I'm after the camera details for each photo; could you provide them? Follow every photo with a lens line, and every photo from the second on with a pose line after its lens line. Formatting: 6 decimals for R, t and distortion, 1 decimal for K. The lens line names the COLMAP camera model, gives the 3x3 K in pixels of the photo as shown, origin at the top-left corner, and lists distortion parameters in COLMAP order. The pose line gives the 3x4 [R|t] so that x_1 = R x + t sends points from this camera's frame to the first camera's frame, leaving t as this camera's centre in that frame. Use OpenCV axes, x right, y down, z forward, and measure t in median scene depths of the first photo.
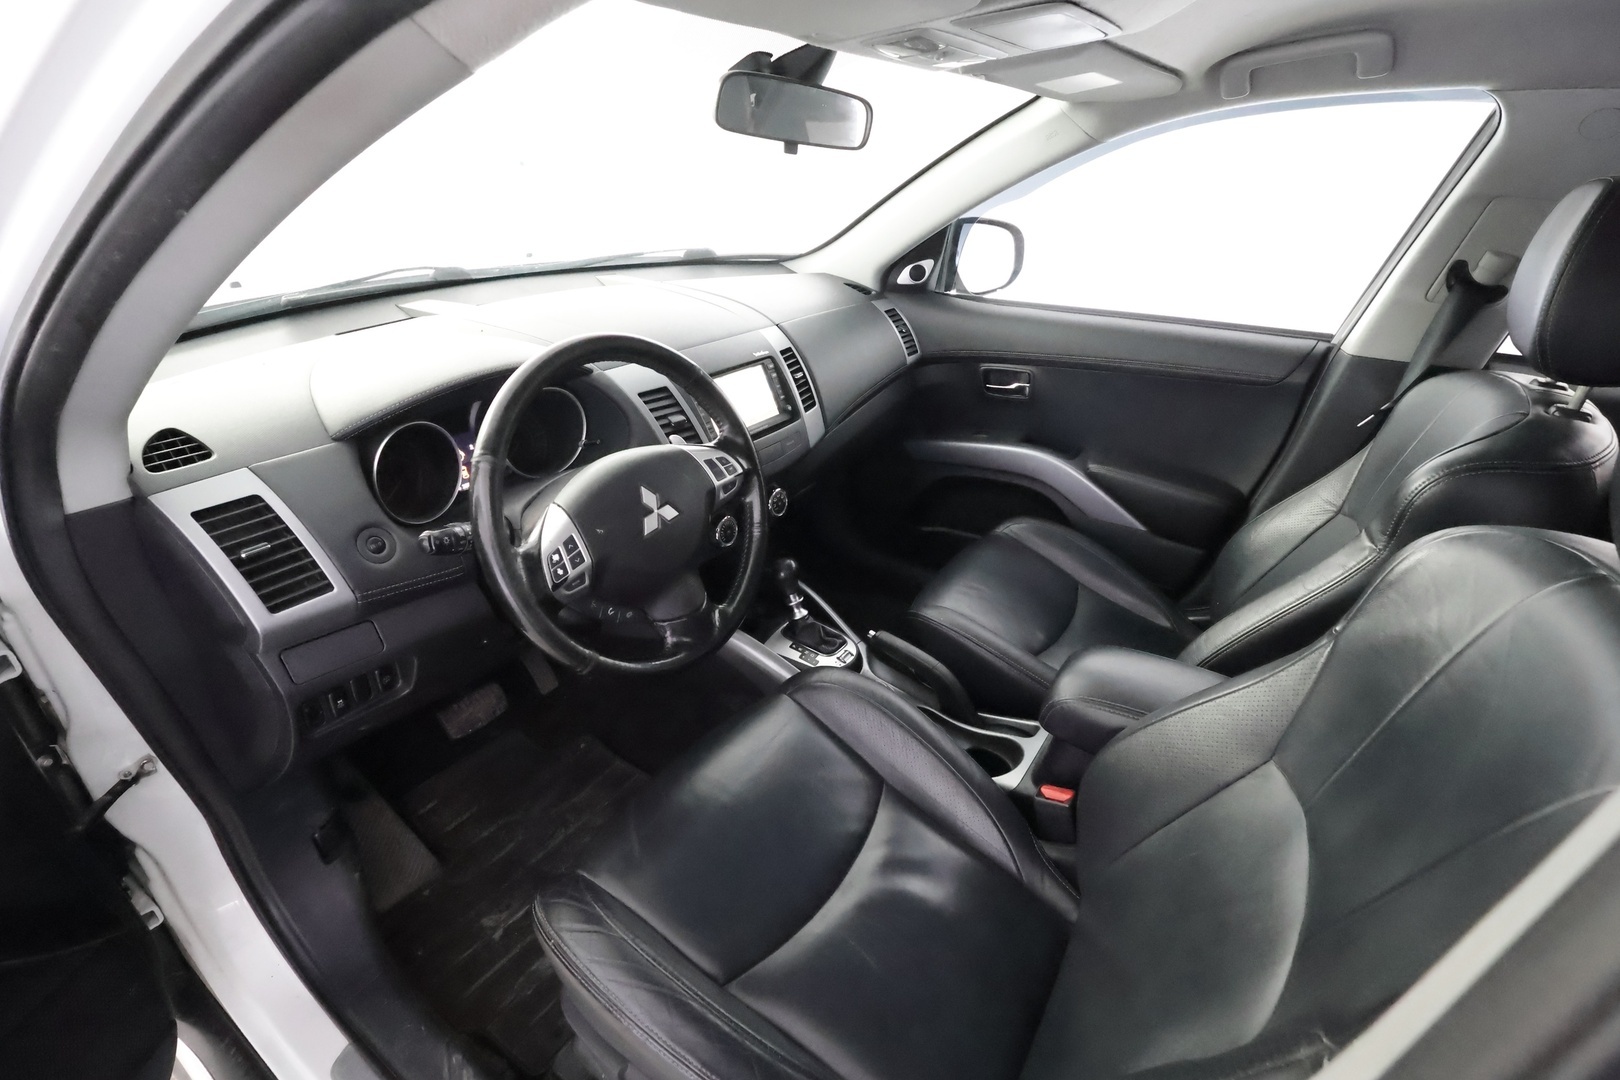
lens RADIAL K [[756.7, 0, 820.5], [0, 756.7, 542.9], [0, 0, 1]] dist [-0.002213, 0.002236]
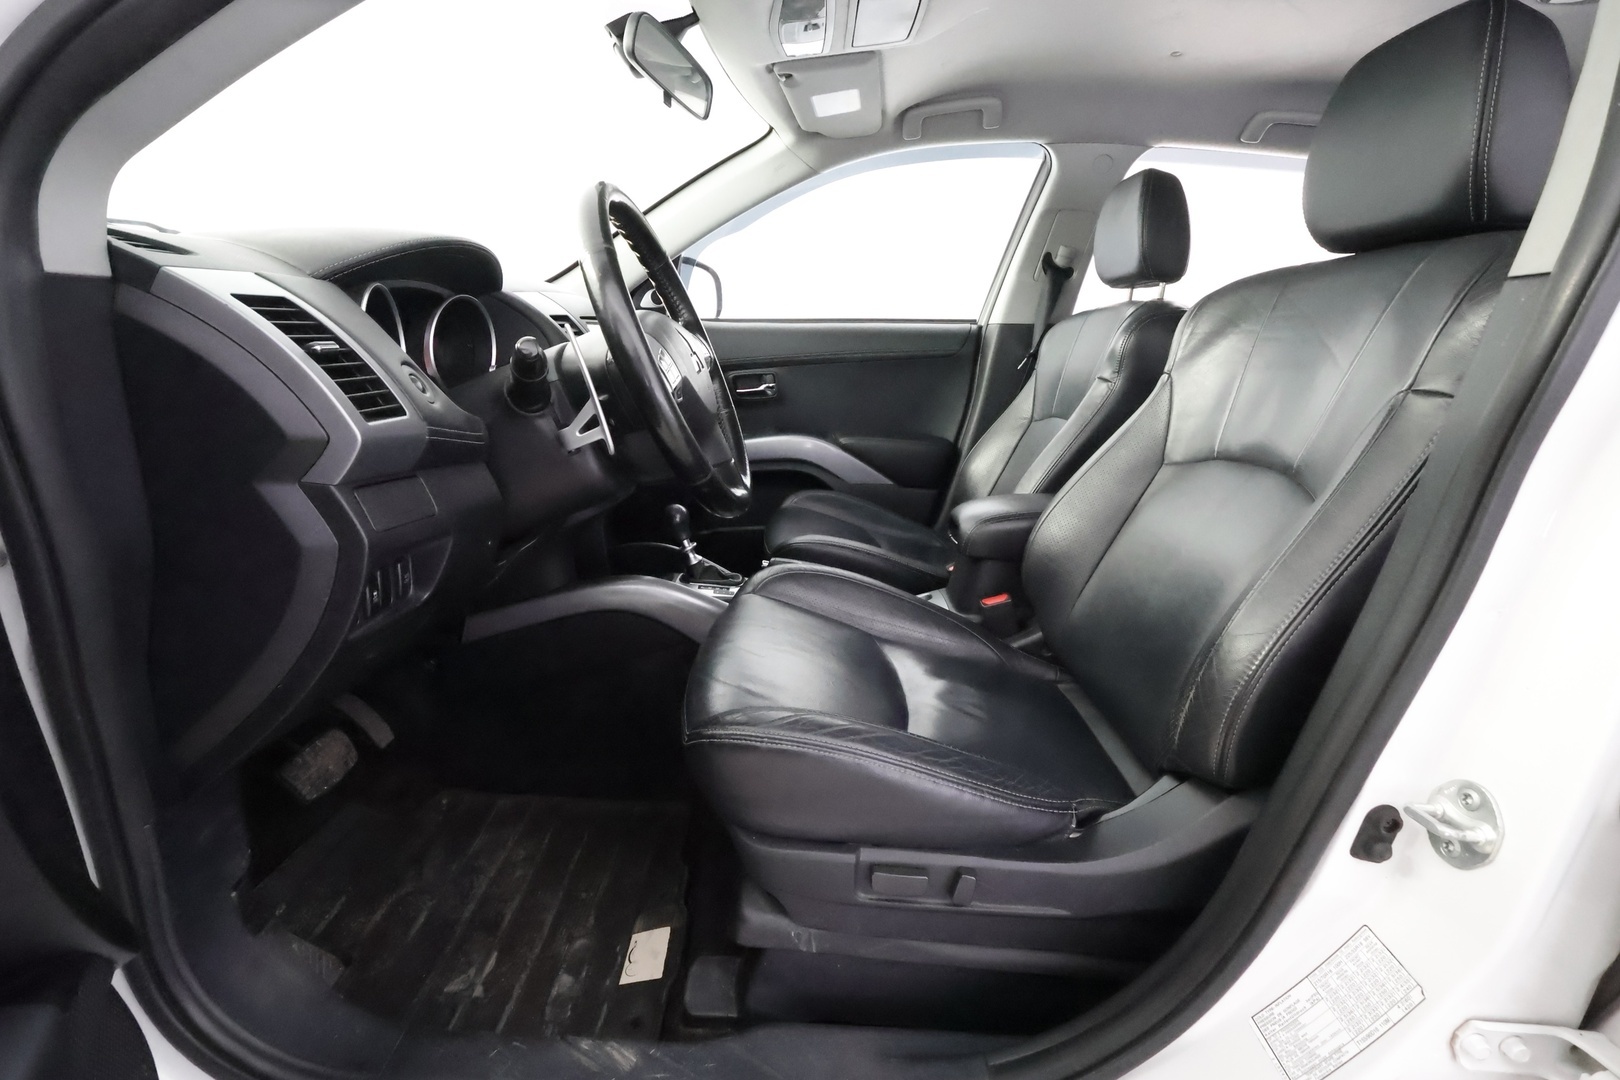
lens RADIAL K [[756.7, 0, 813.8], [0, 756.7, 543.5], [0, 0, 1]] dist [-0.002213, 0.002236]
pose [[0.828500, -0.155896, 0.537852, -0.433956], [0.263193, 0.956178, -0.128273, 0.244193], [-0.494285, 0.247833, 0.833223, 0.078856]]
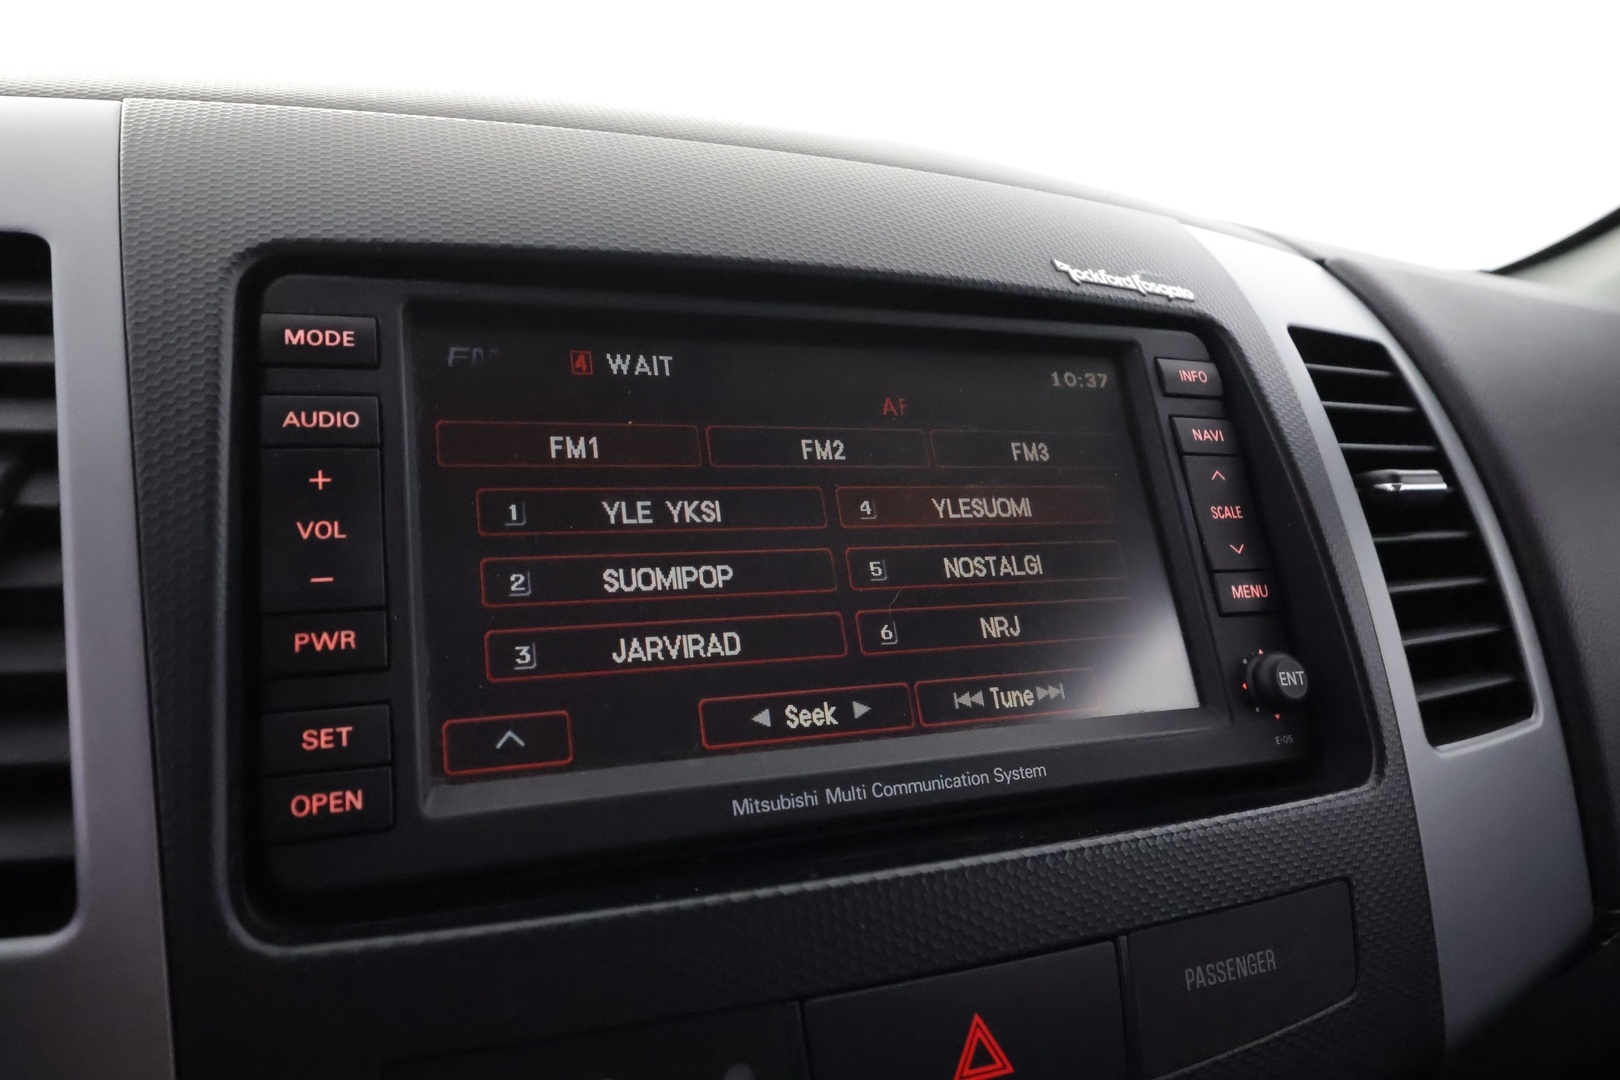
lens RADIAL K [[1079.0, 0, 811.5], [0, 1079.0, 537.3], [0, 0, 1]] dist [-0.004408, 0.000840]
pose [[0.828405, 0.082301, -0.554051, -0.008787], [-0.271221, 0.924393, -0.268210, -0.127078], [0.490087, 0.372457, 0.788093, 0.790461]]
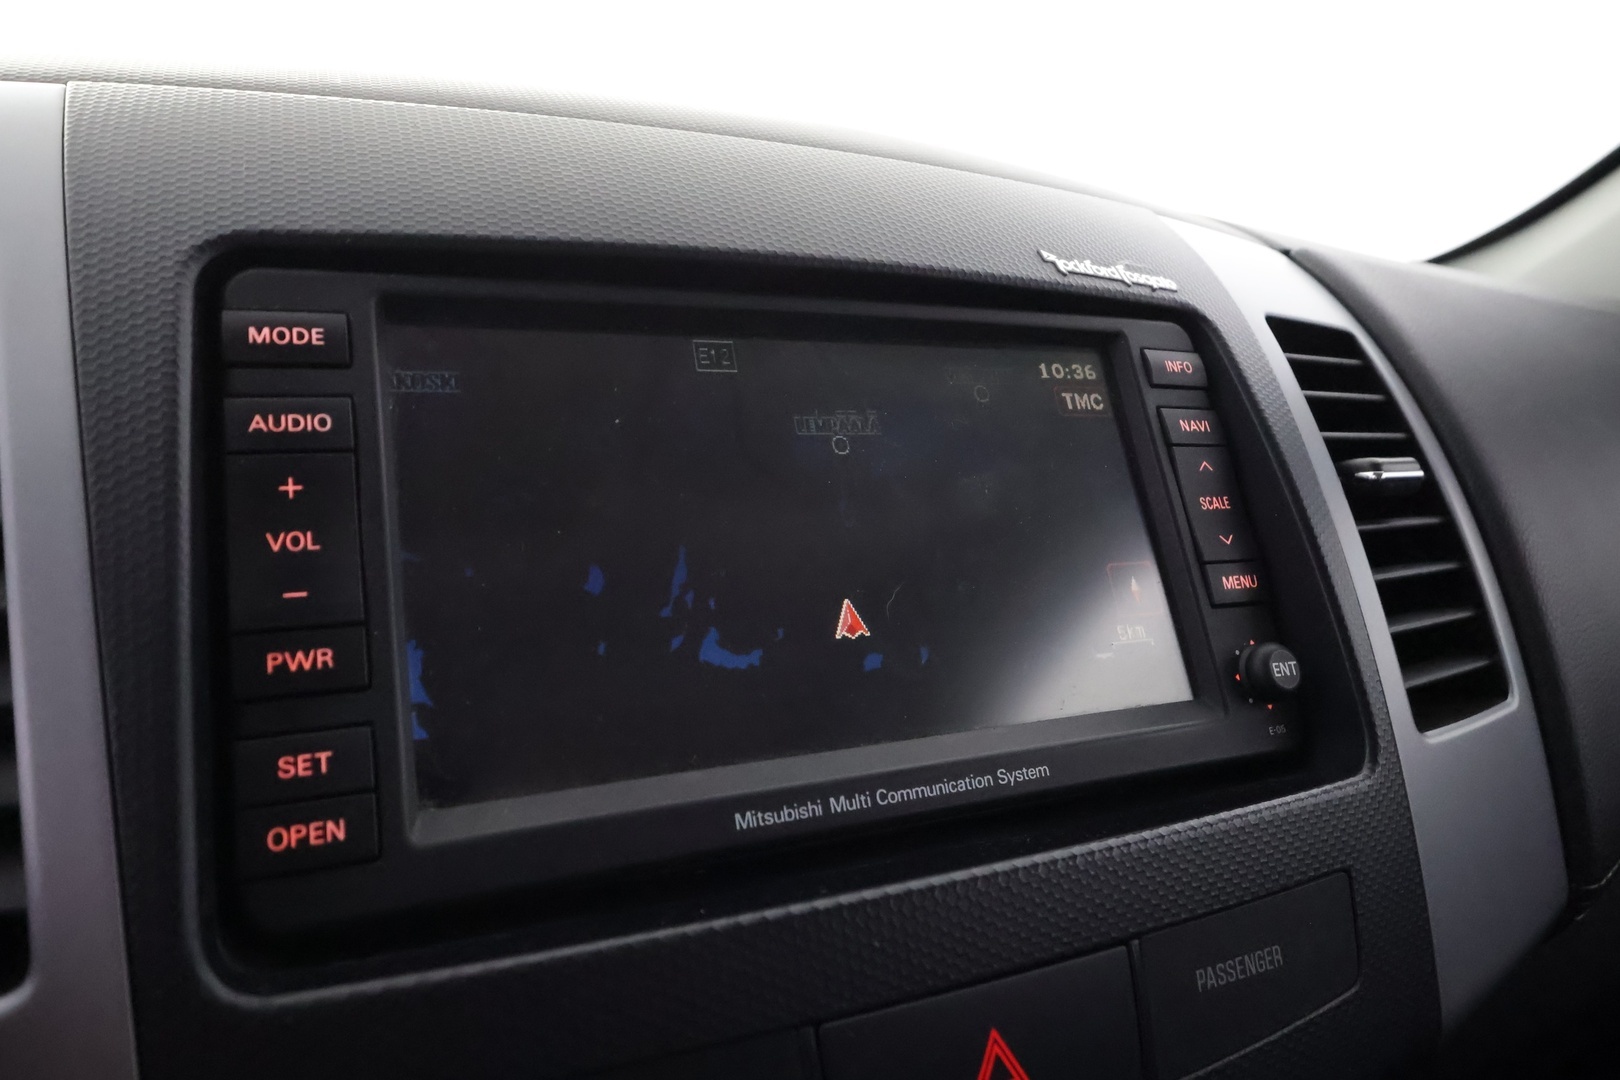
lens RADIAL K [[1030.3, 0, 809.3], [0, 1030.3, 535.0], [0, 0, 1]] dist [-0.004580, -0.000552]
pose [[0.851967, 0.075783, -0.518083, -0.020503], [-0.245234, 0.931986, -0.266951, -0.130799], [0.462616, 0.354485, 0.812605, 0.796098]]
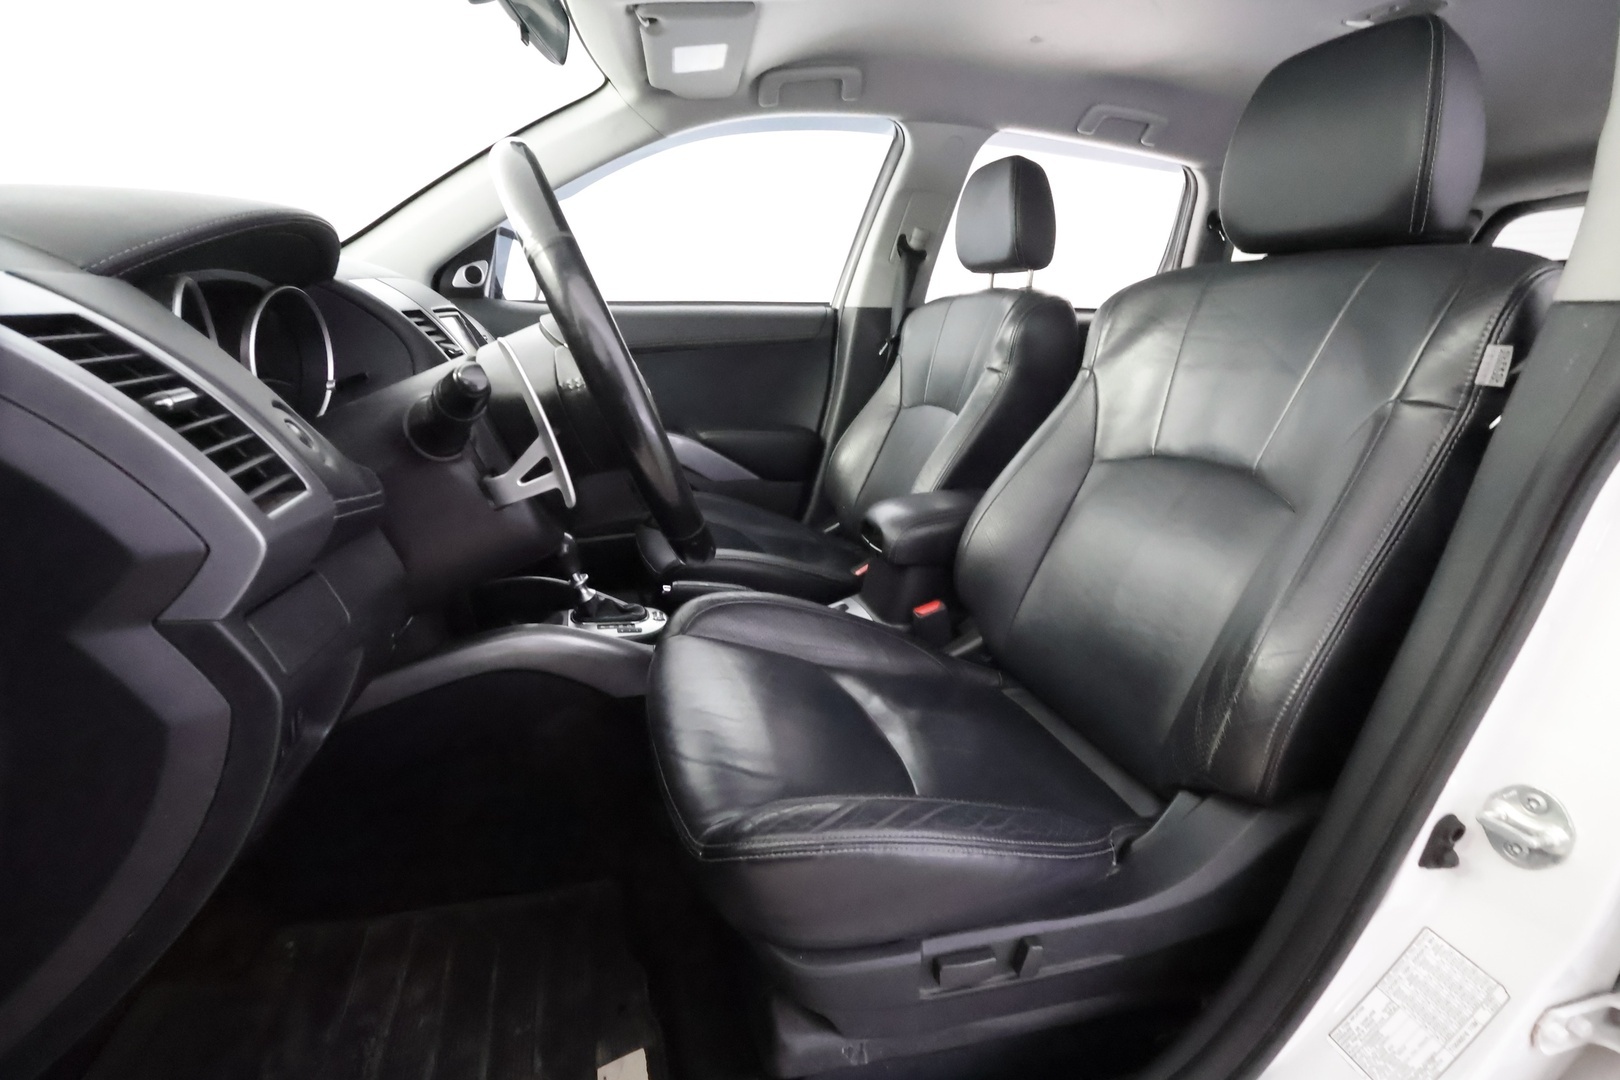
lens RADIAL K [[756.7, 0, 812.1], [0, 756.7, 543.8], [0, 0, 1]] dist [-0.002213, 0.002236]
pose [[0.633915, -0.238123, 0.735832, -0.482246], [0.356729, 0.934195, -0.005004, 0.134981], [-0.686219, 0.265665, 0.677145, 0.232020]]
